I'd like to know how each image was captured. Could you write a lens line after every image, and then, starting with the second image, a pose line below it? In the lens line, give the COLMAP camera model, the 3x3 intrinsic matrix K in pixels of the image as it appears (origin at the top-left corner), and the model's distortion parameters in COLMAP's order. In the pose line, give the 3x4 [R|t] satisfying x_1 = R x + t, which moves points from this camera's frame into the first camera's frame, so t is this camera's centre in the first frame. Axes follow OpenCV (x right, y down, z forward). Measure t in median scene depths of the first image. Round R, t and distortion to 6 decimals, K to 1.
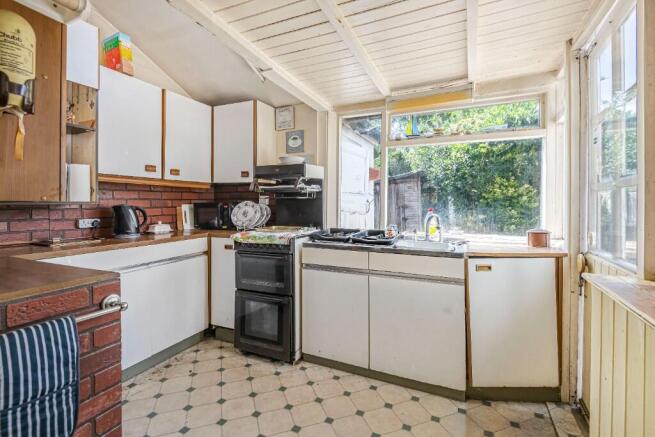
lens RADIAL K [[304.6, 0, 317.8], [0, 304.6, 198.2], [0, 0, 1]] dist [0.001818, -0.000523]
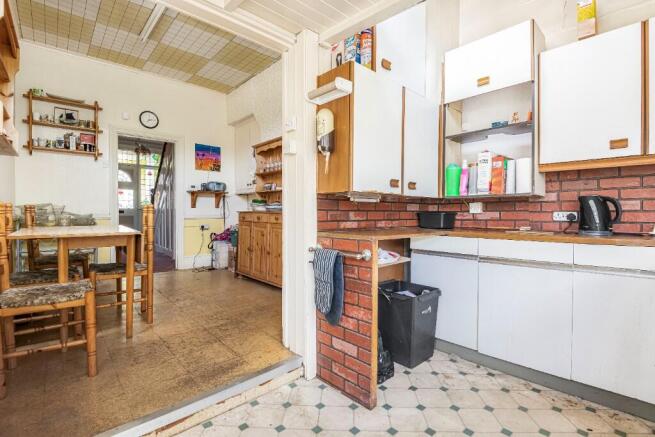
lens RADIAL K [[298.3, 0, 326.1], [0, 298.3, 212.4], [0, 0, 1]] dist [0.008452, -0.015655]
pose [[-0.361449, 0.003684, -0.932385, 0.388020], [0.019673, 0.999800, -0.003676, 0.058365], [0.932184, -0.019672, -0.361449, 0.637457]]
